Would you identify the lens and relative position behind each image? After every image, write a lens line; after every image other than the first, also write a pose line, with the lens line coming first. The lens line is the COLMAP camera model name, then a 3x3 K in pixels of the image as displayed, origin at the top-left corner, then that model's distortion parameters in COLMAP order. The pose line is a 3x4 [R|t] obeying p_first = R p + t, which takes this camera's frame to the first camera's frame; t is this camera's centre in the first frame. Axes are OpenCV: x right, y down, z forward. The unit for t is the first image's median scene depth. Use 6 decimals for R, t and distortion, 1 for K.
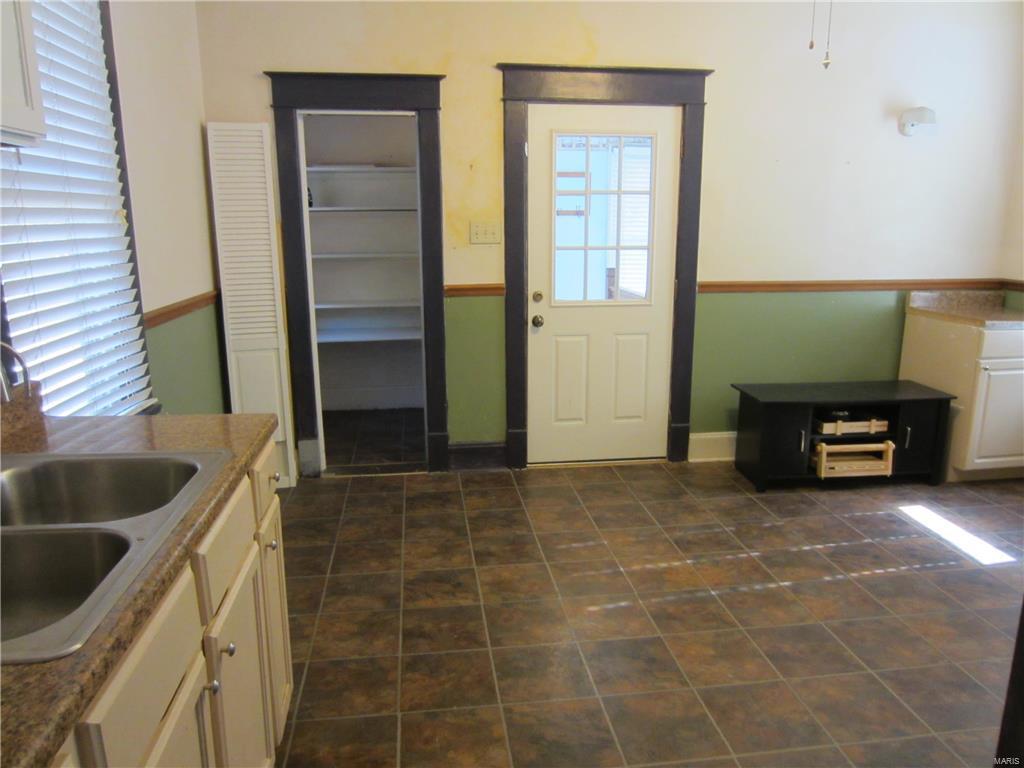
lens RADIAL K [[730.0, 0, 507.6], [0, 730.0, 380.7], [0, 0, 1]] dist [-0.026120, 0.009059]
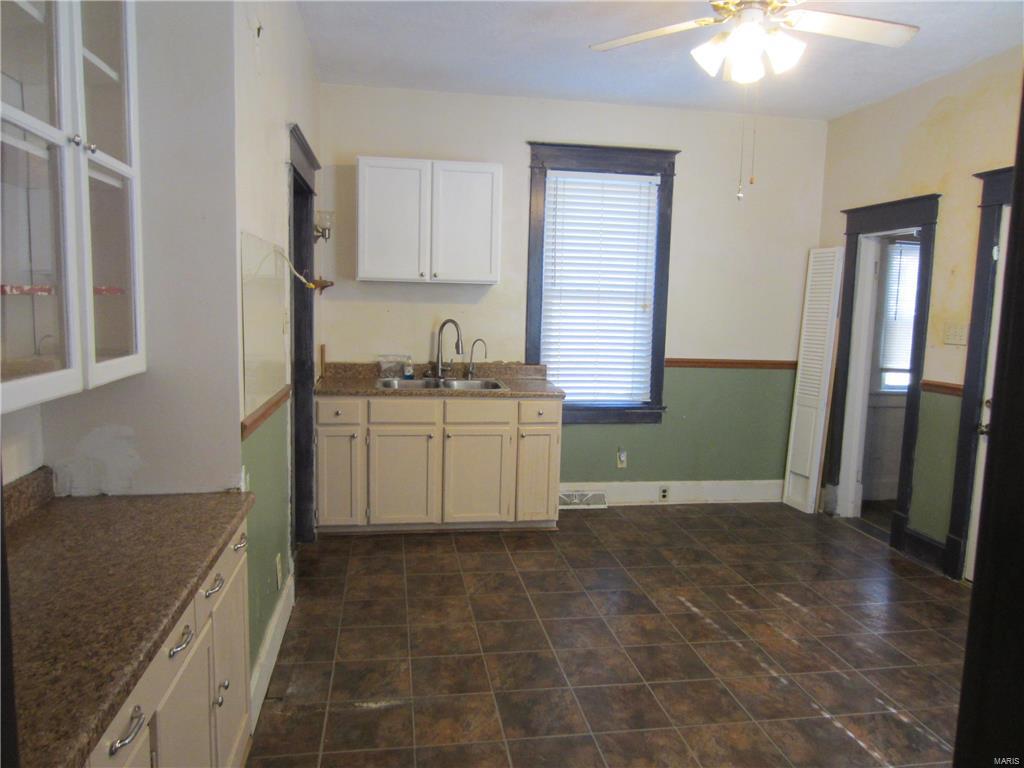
lens RADIAL K [[730.0, 0, 513.1], [0, 730.0, 386.4], [0, 0, 1]] dist [-0.026120, 0.009059]
pose [[0.032516, 0.122223, -0.991970, 1.269508], [-0.242852, 0.963717, 0.110781, -0.121778], [0.969518, 0.237300, 0.061018, 0.457875]]
